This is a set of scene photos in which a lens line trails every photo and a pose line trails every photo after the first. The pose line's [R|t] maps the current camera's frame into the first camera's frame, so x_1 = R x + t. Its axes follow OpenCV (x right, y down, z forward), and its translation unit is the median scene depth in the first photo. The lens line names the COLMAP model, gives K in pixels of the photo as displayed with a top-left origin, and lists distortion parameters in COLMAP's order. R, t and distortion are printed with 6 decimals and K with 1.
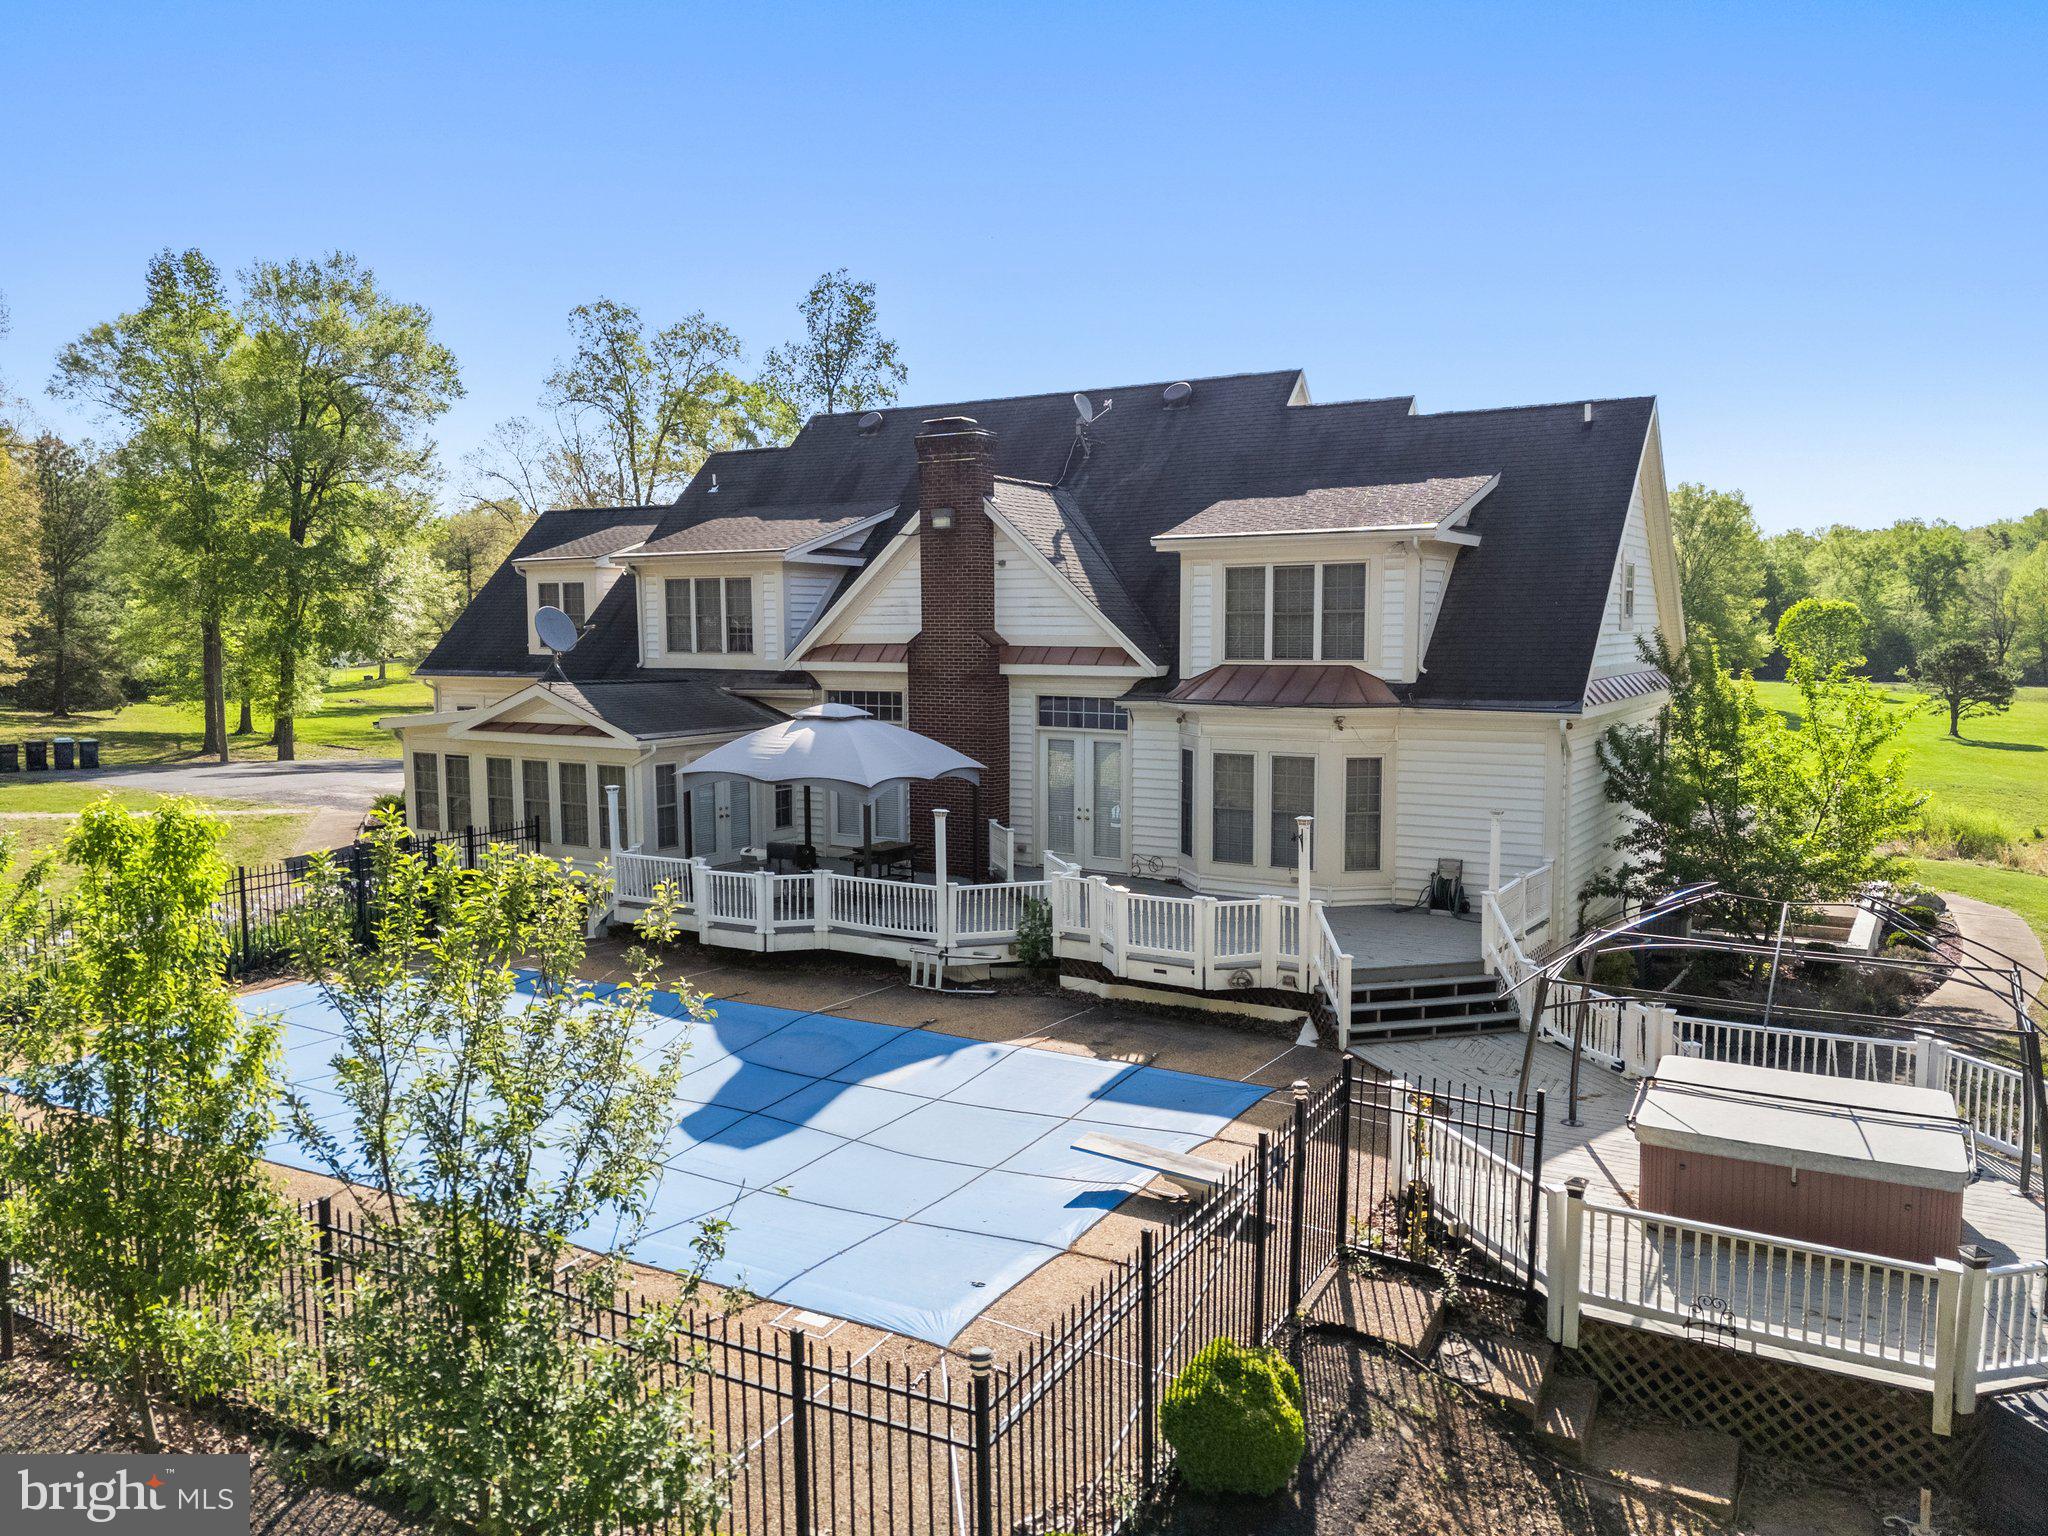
lens RADIAL K [[1498.4, 0, 1029.2], [0, 1498.4, 758.9], [0, 0, 1]] dist [0.081784, -0.079955]
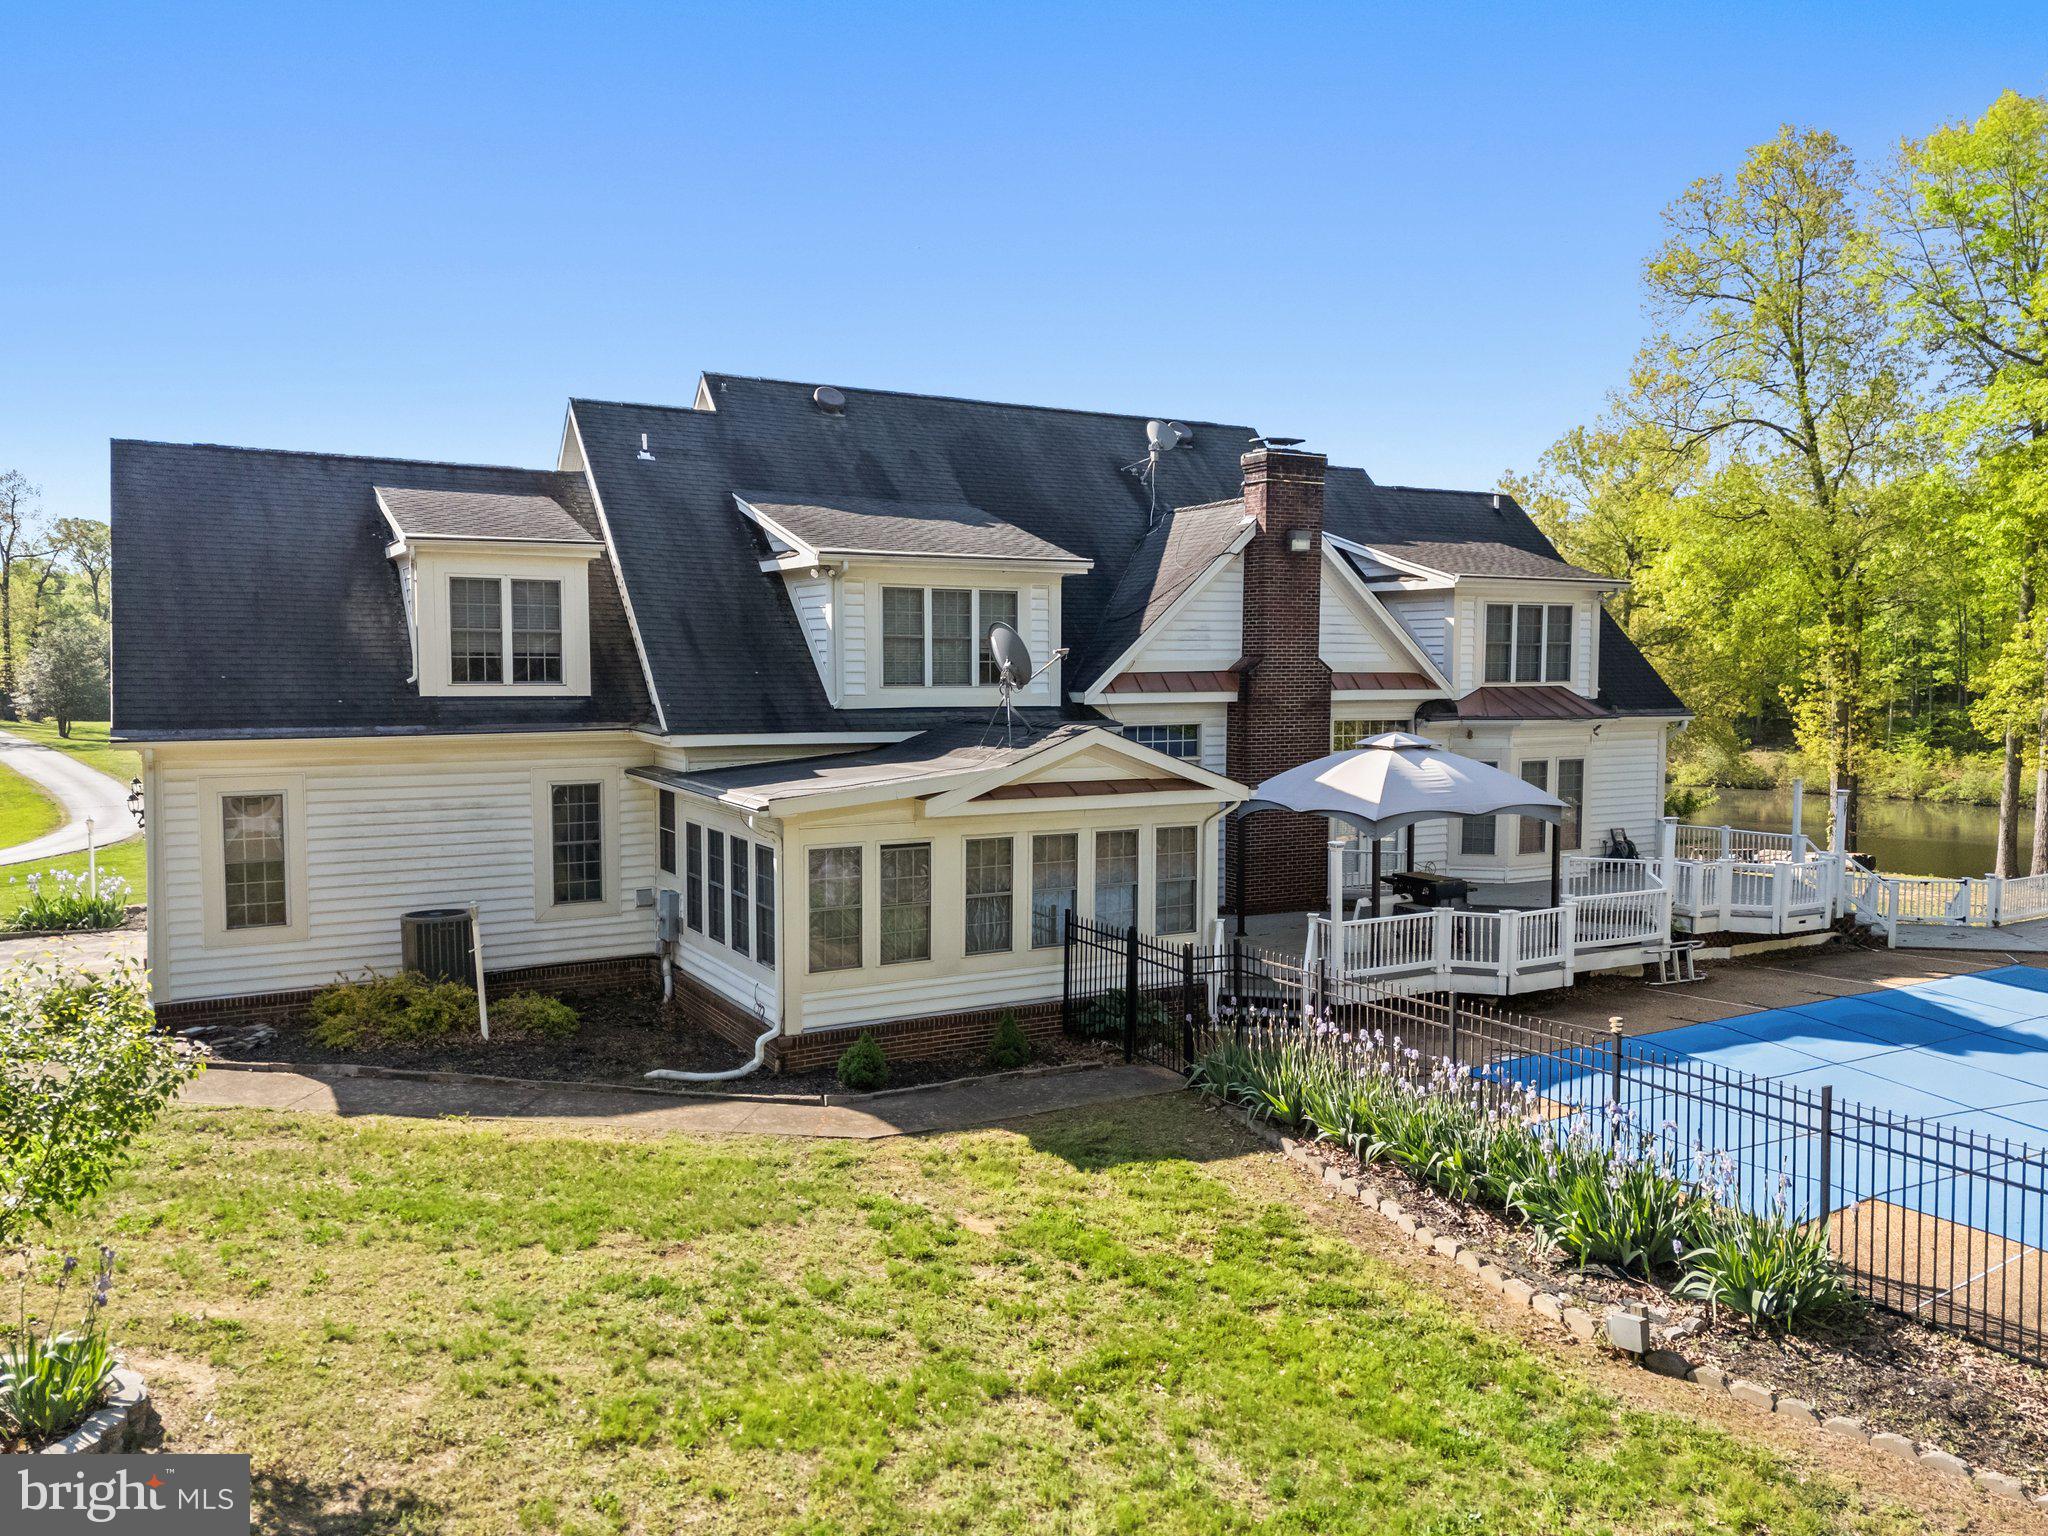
lens RADIAL K [[1498.4, 0, 1029.2], [0, 1498.4, 758.9], [0, 0, 1]] dist [0.081784, -0.079955]
pose [[0.483709, -0.050623, 0.873763, -1.040292], [0.076863, 0.996926, 0.015208, -0.050766], [-0.871847, 0.059804, 0.486113, 0.722460]]
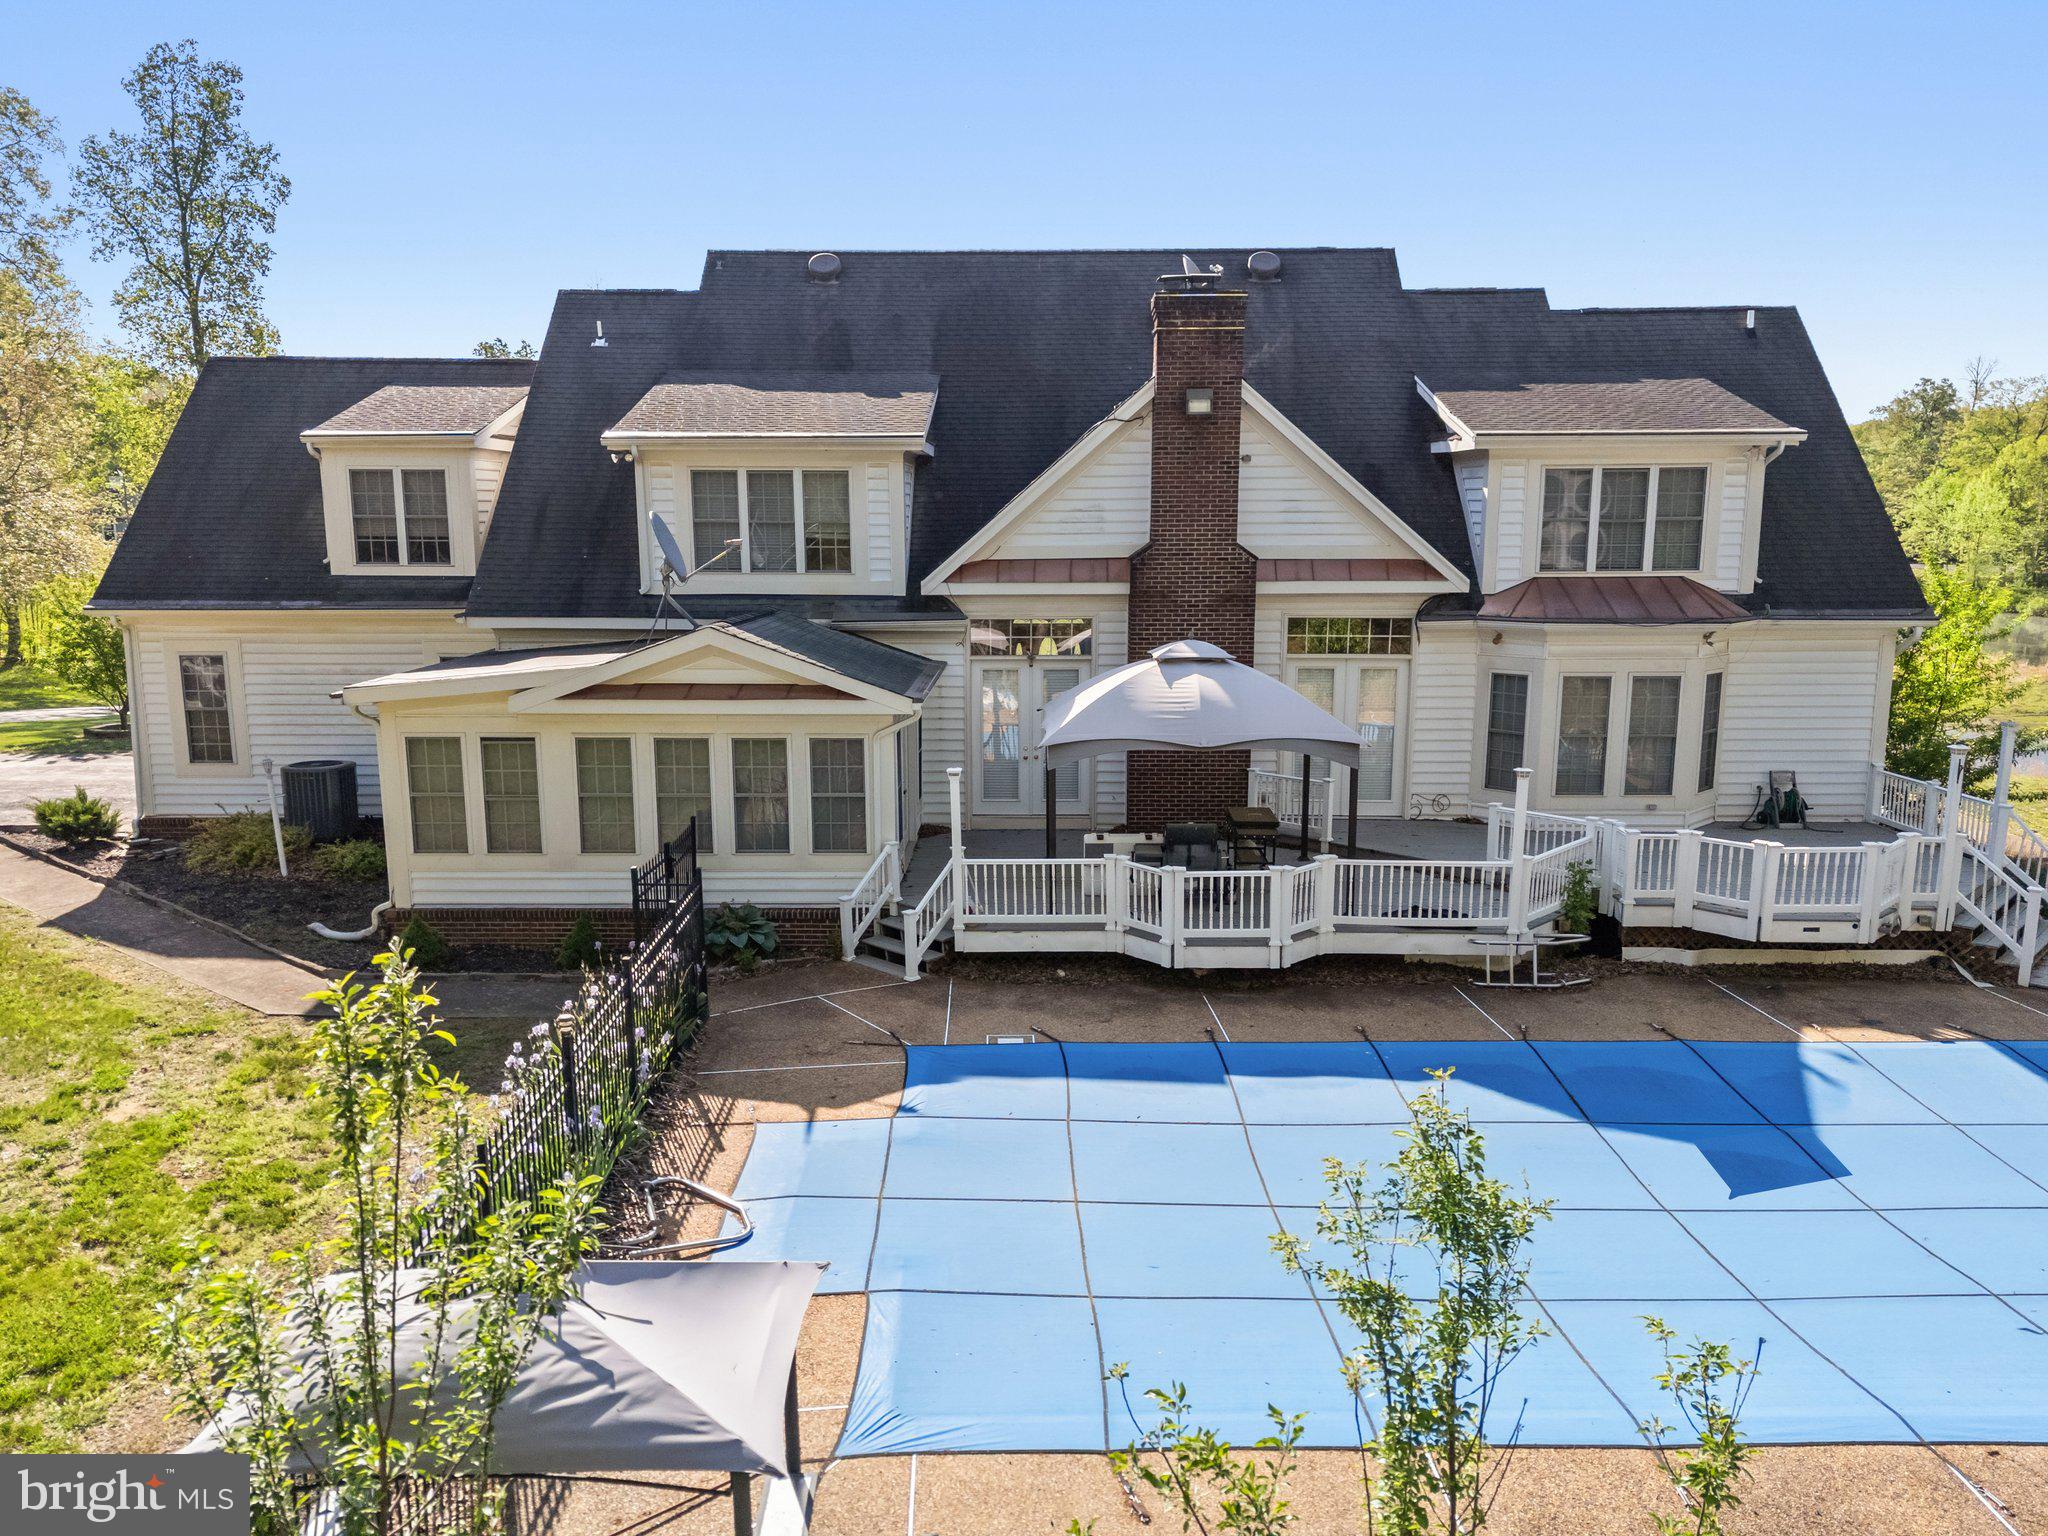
lens RADIAL K [[1509.4, 0, 1023.0], [0, 1509.4, 754.8], [0, 0, 1]] dist [0.074742, -0.076712]
pose [[0.858696, -0.081040, 0.506037, -0.593582], [0.044939, 0.995521, 0.083173, -0.045524], [-0.510511, -0.048680, 0.858492, 0.356854]]
